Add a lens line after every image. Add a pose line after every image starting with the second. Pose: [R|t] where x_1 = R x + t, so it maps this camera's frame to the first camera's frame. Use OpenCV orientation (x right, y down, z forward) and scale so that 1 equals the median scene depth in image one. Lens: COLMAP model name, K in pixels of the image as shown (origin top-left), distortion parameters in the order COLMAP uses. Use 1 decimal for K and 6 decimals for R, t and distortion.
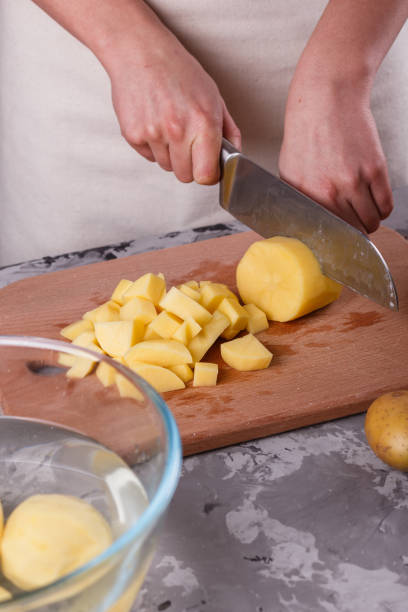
lens RADIAL K [[1584.3, 0, 204.8], [0, 1584.3, 220.8], [0, 0, 1]] dist [0.008984, -0.764392]
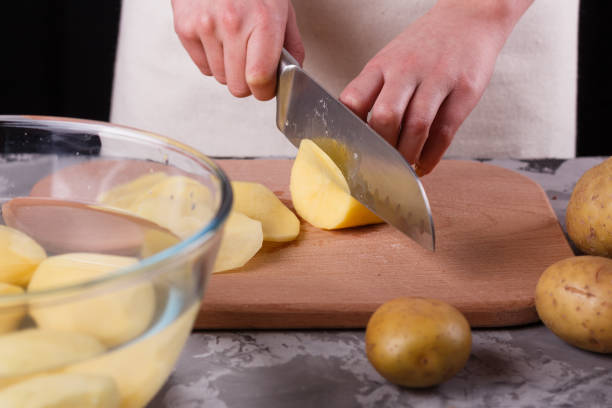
lens RADIAL K [[1584.3, 0, 306.0], [0, 1584.3, 204.0], [0, 0, 1]] dist [0.008984, -0.764392]
pose [[0.953158, 0.159596, -0.256942, 0.265748], [-0.189193, 0.977357, -0.094761, 0.147224], [0.236001, 0.138934, 0.961770, 0.178052]]
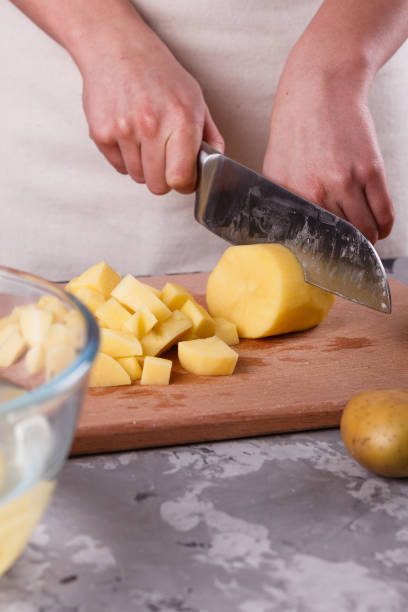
lens RADIAL K [[1590.5, 0, 204.0], [0, 1590.5, 306.0], [0, 0, 1]] dist [-0.021847, -0.467306]
pose [[0.997299, 0.068914, -0.025398, 0.045664], [-0.072127, 0.984198, -0.161717, 0.202391], [0.013852, 0.163112, 0.986510, 0.171131]]
